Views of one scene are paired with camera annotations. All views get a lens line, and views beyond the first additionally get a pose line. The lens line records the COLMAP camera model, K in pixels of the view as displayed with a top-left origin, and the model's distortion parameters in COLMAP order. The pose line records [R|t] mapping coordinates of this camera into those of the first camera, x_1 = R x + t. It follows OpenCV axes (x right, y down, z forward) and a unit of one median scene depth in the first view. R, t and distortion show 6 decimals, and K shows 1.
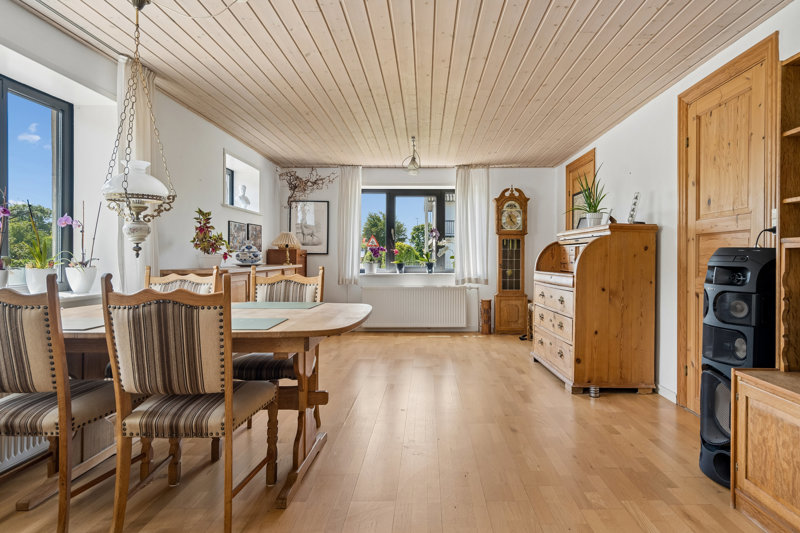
lens RADIAL K [[470.3, 0, 400.0], [0, 470.3, 266.5], [0, 0, 1]] dist [0.017834, -0.001994]
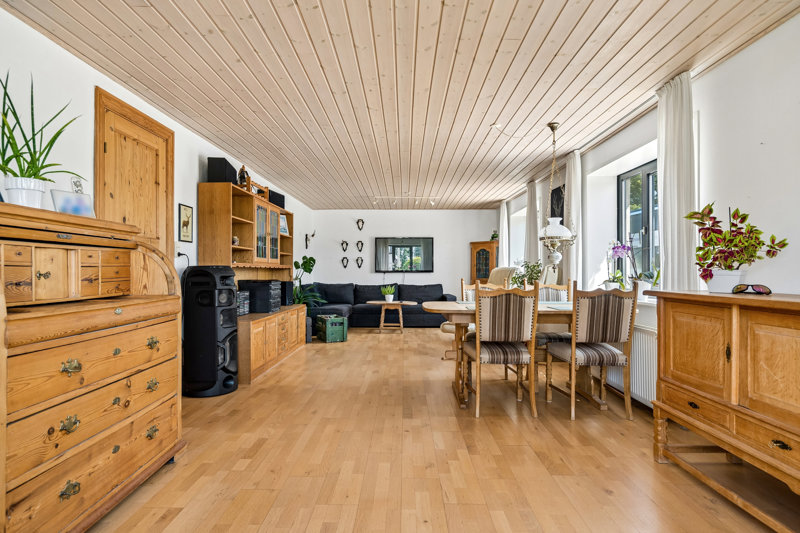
lens RADIAL K [[470.3, 0, 400.0], [0, 470.3, 266.5], [0, 0, 1]] dist [0.017834, -0.001994]
pose [[-0.998933, -0.006464, -0.045734, 0.073217], [-0.006968, 0.999917, 0.010875, -0.044919], [0.045660, 0.011182, -0.998894, 2.128185]]
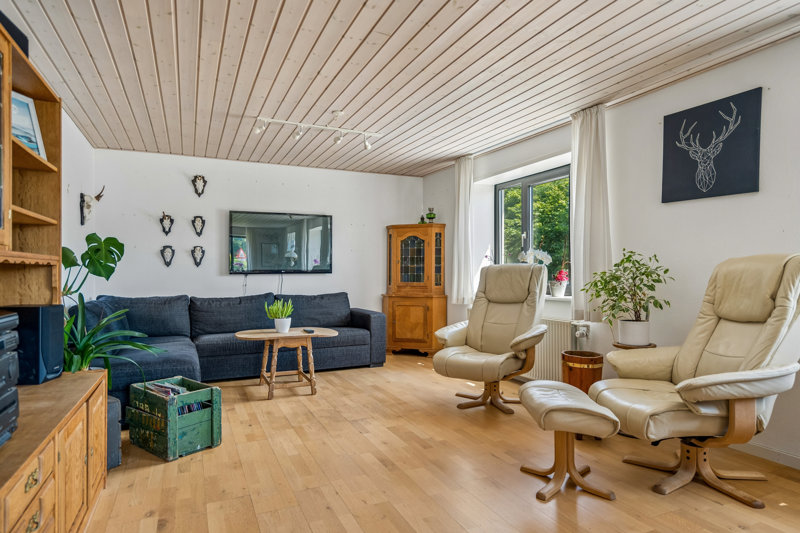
lens RADIAL K [[470.3, 0, 400.0], [0, 470.3, 266.5], [0, 0, 1]] dist [0.017834, -0.001994]
pose [[-0.884871, -0.006220, -0.465794, 0.114915], [-0.010827, 0.999915, 0.007217, -0.040698], [0.465710, 0.011429, -0.884864, 1.929015]]
